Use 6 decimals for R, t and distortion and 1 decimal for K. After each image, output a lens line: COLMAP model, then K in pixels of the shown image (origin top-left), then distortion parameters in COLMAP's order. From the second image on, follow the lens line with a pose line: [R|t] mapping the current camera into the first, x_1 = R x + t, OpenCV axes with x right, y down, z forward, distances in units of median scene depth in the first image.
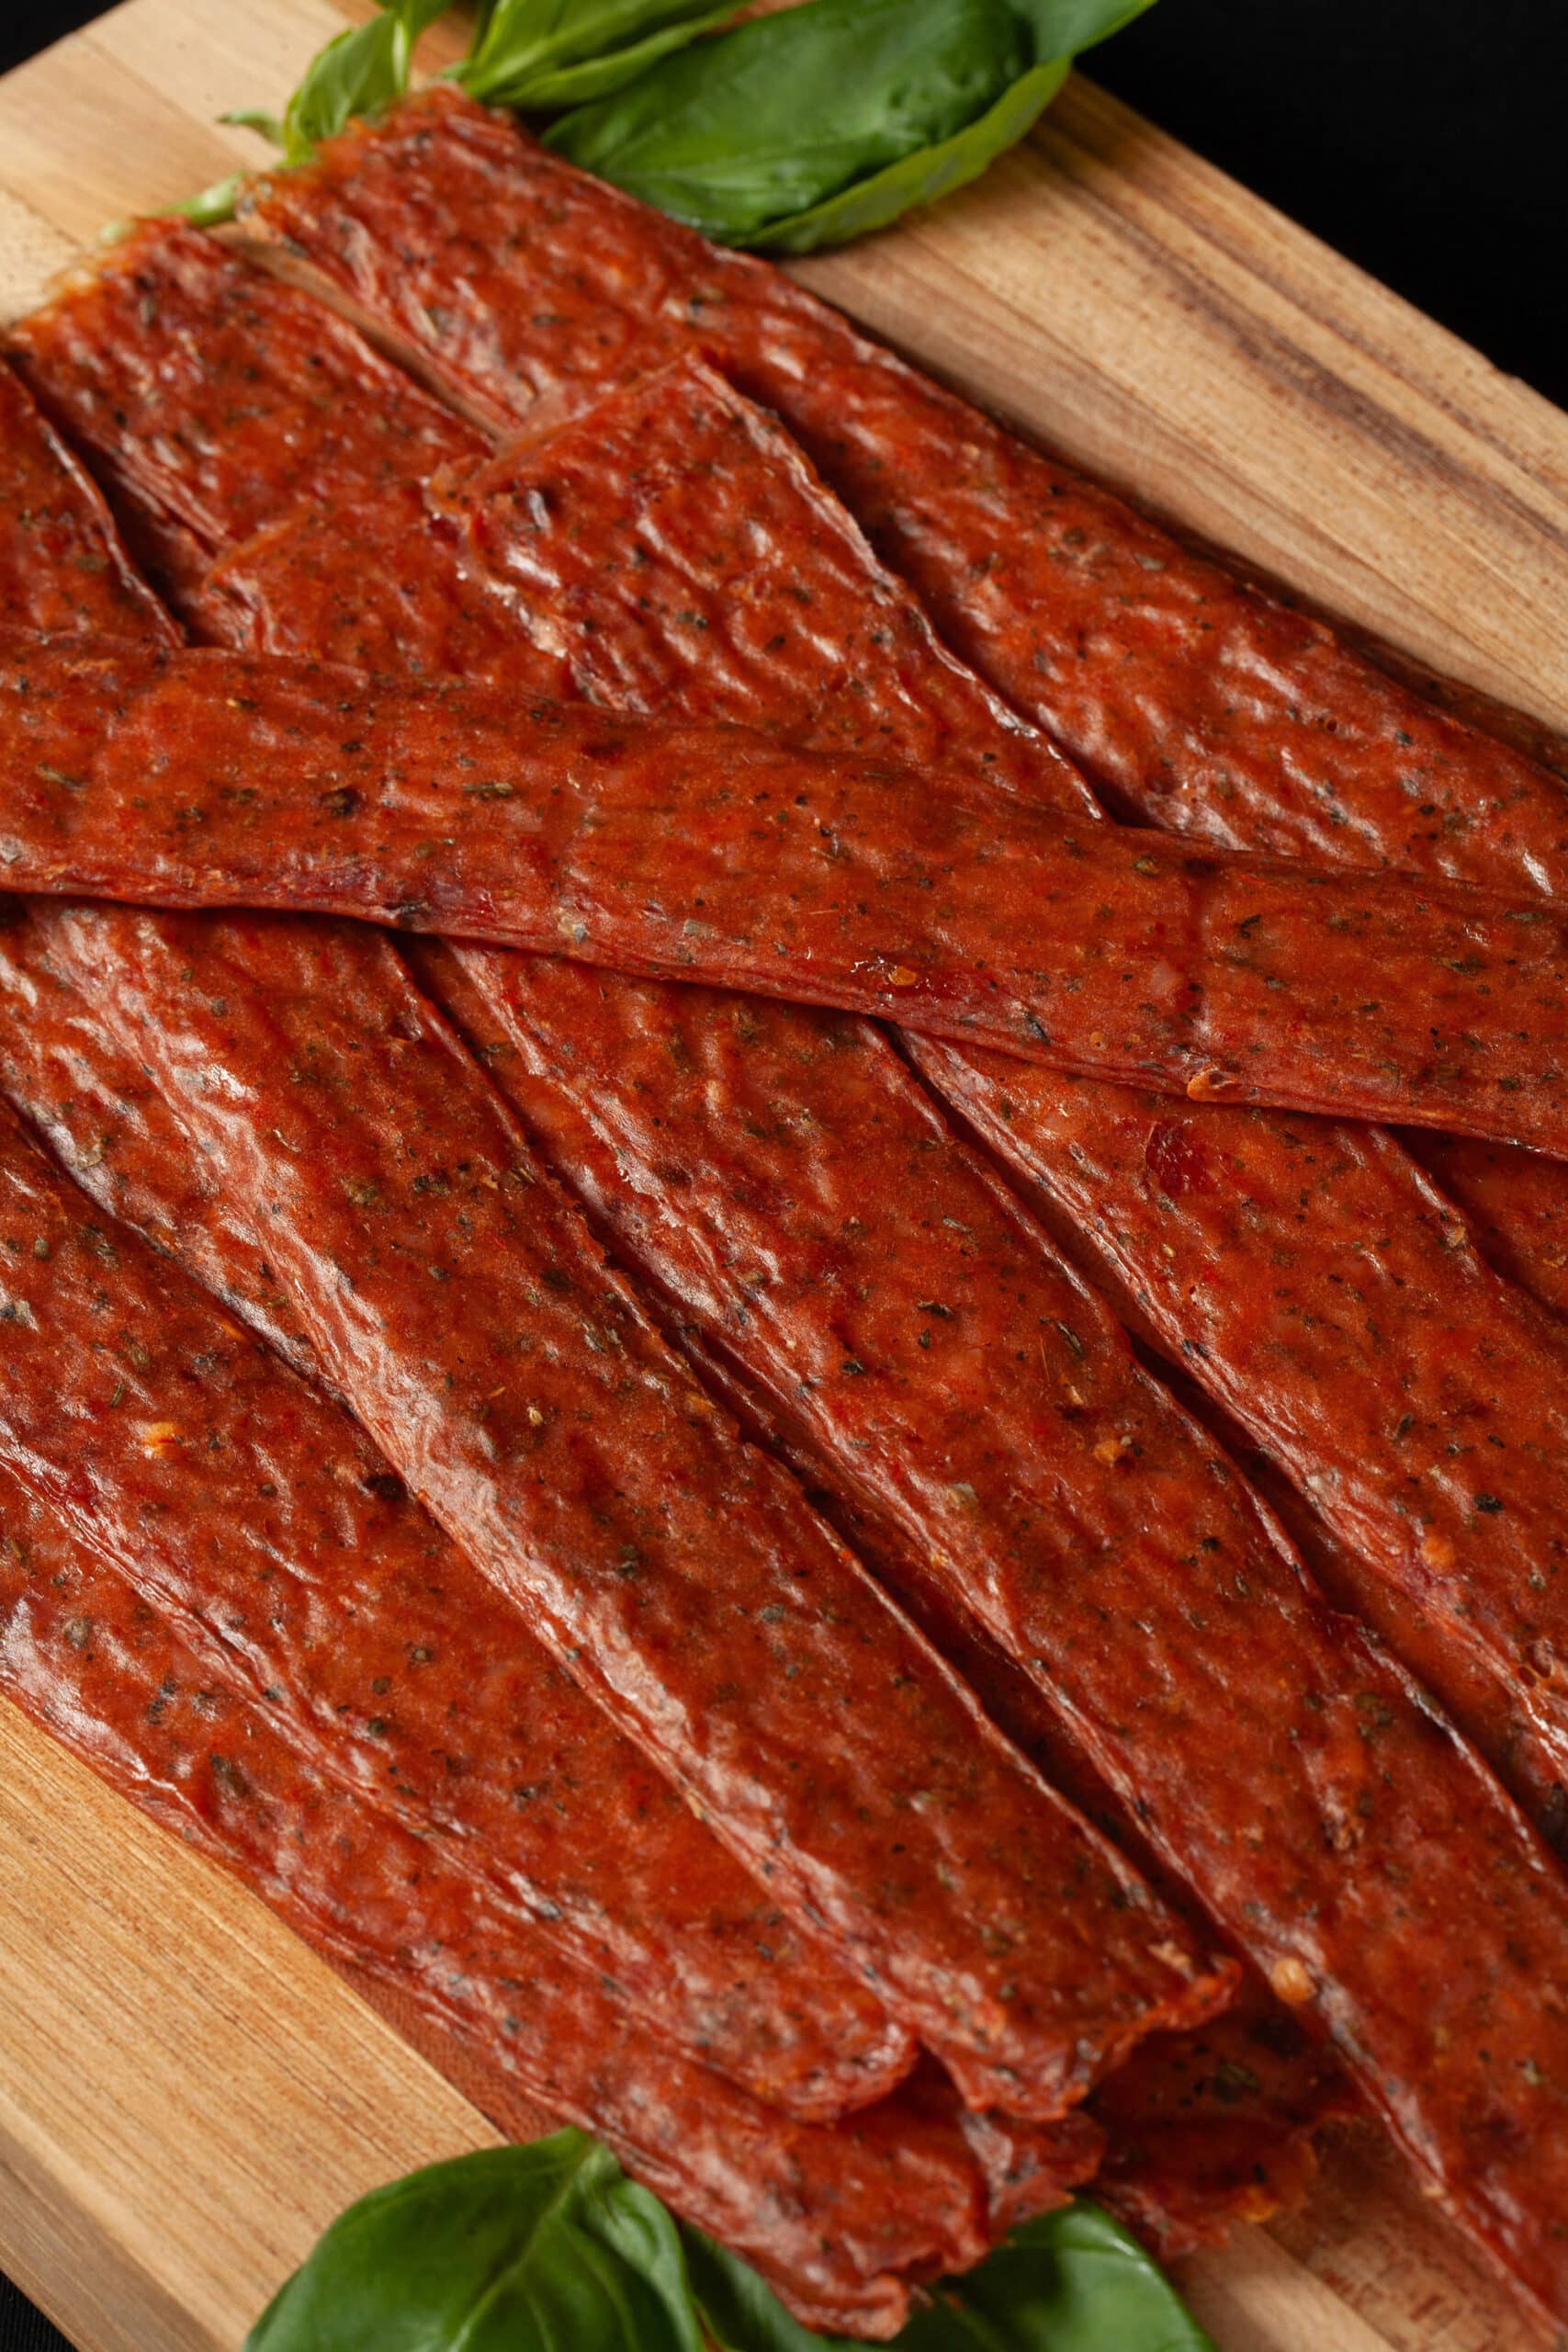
lens RADIAL K [[8923.5, 0, 784.0], [0, 8923.5, 1176.0], [0, 0, 1]] dist [-0.045185, 3.581131]
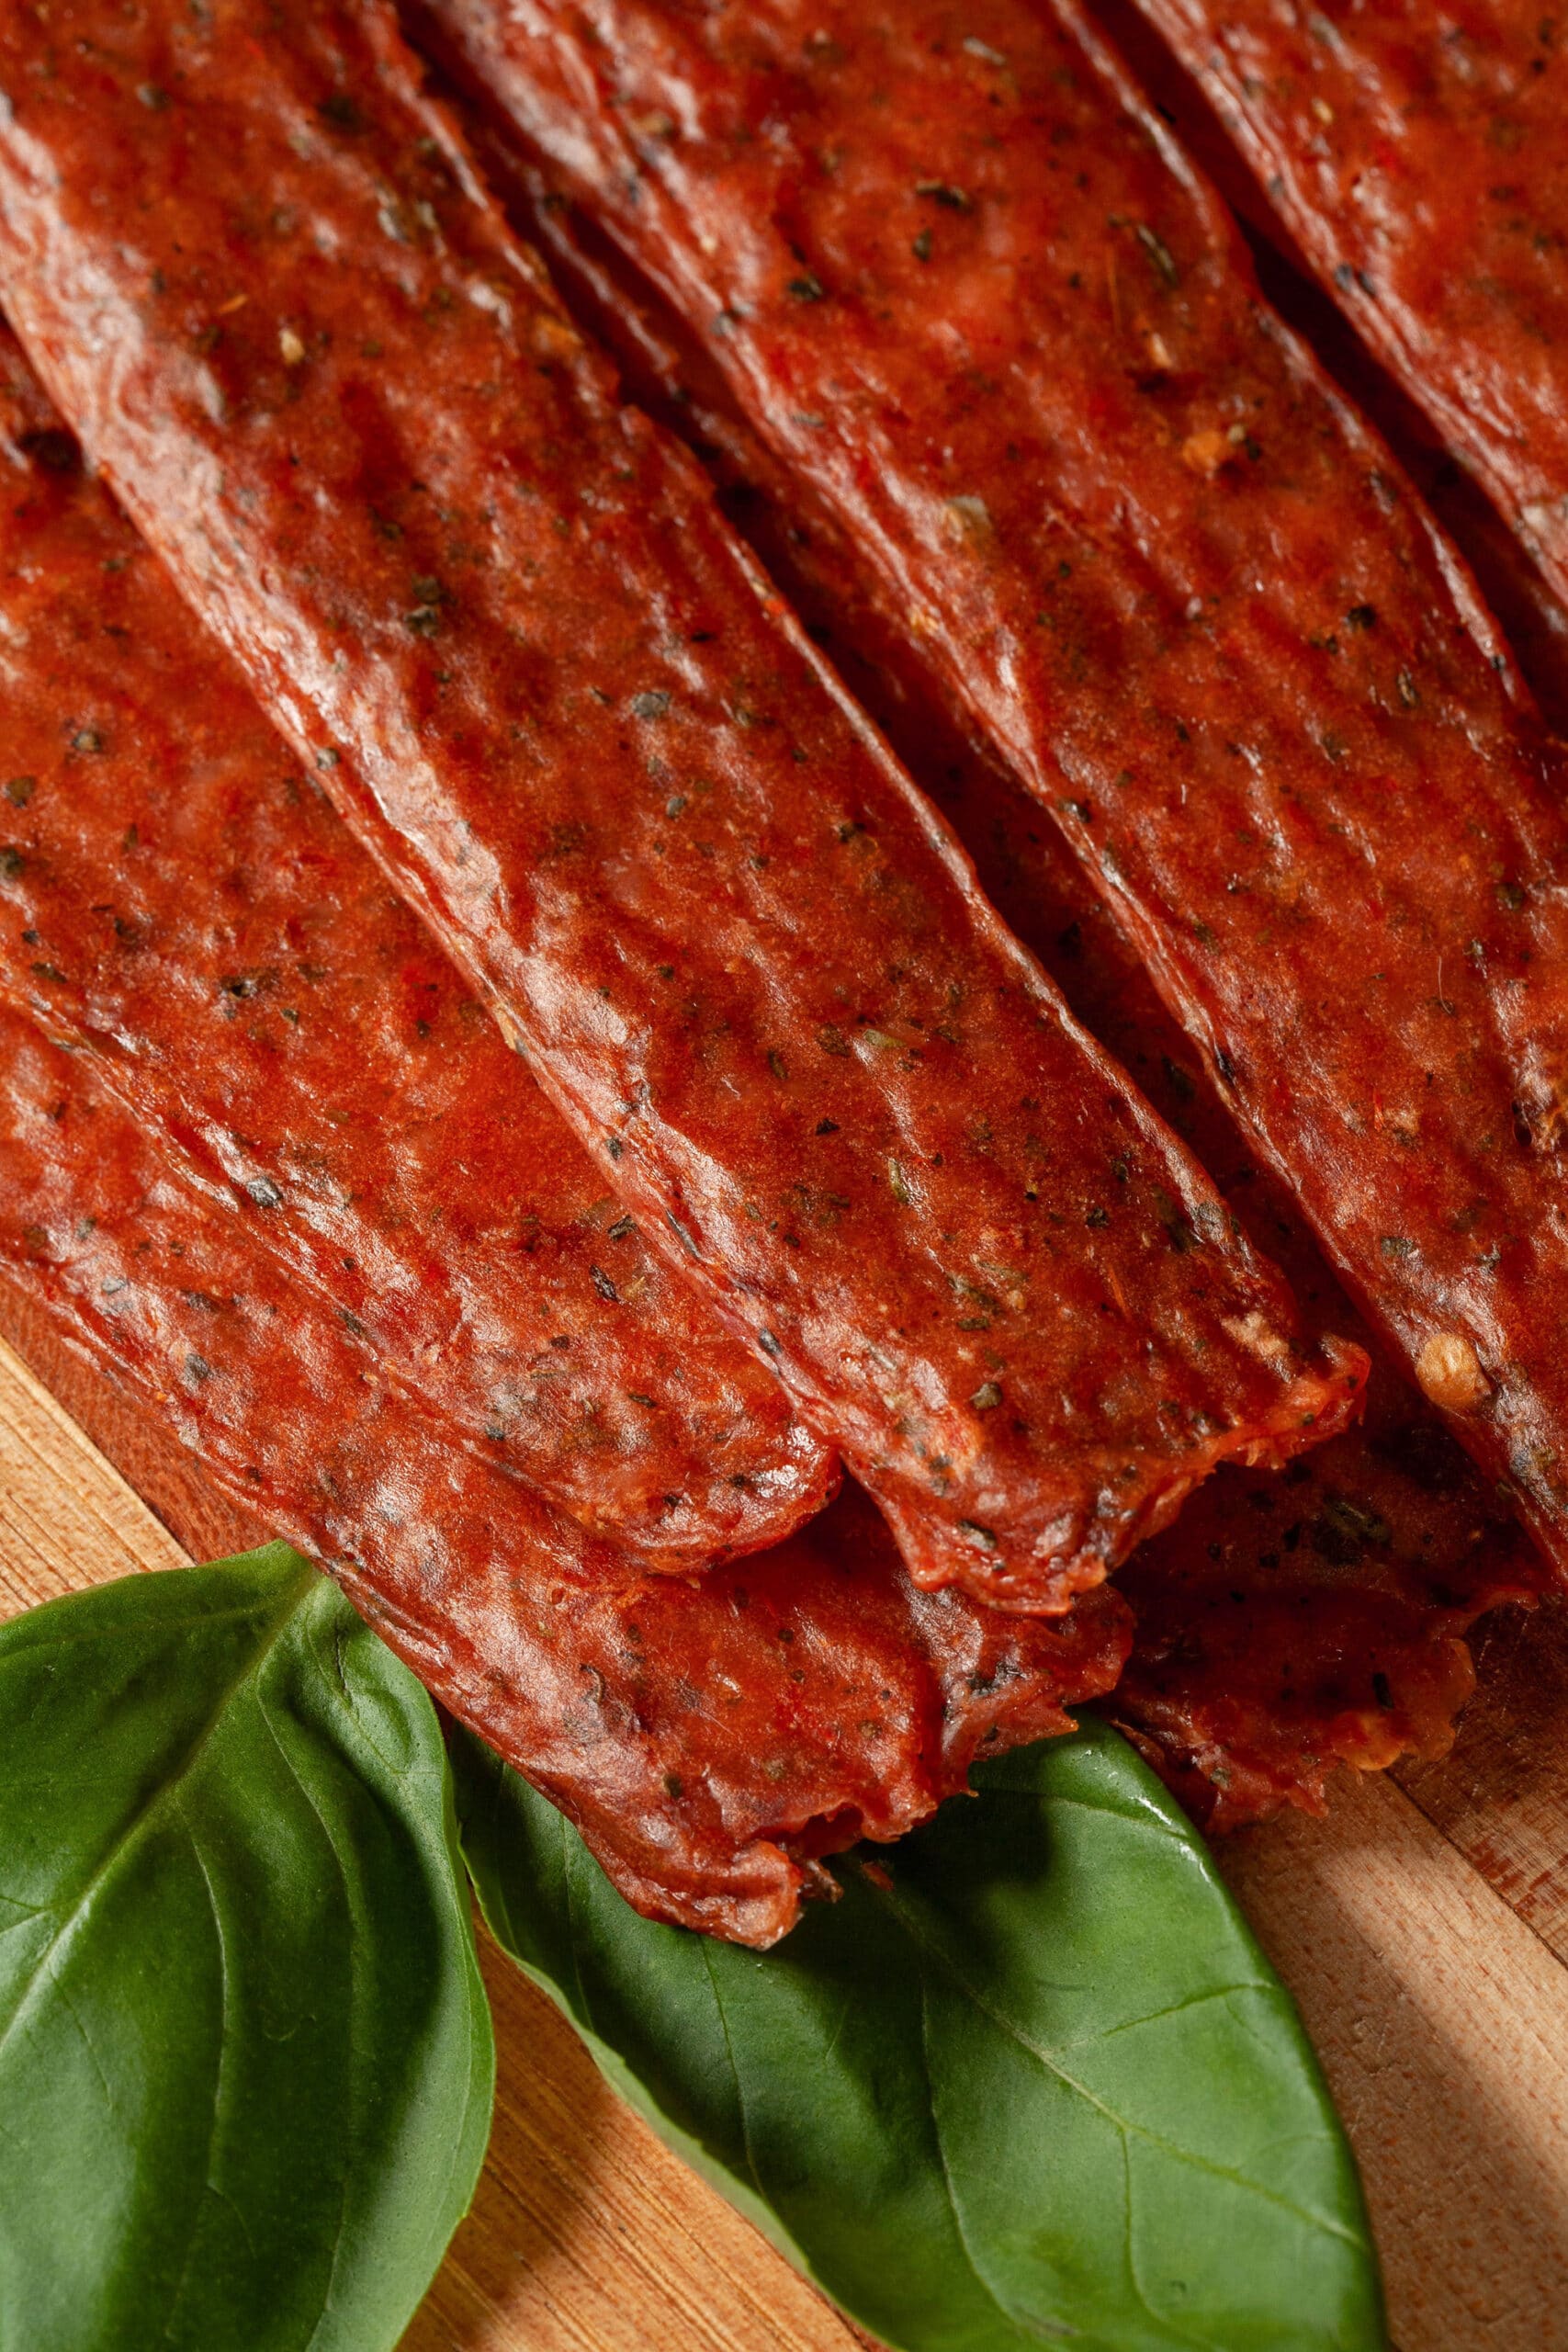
lens RADIAL K [[8923.5, 0, 784.0], [0, 8923.5, 1176.0], [0, 0, 1]] dist [-0.045185, 3.581131]
pose [[0.998853, 0.045596, -0.014589, 0.018627], [-0.041455, 0.976223, 0.212768, -0.051819], [0.023943, -0.211920, 0.976994, 0.387427]]
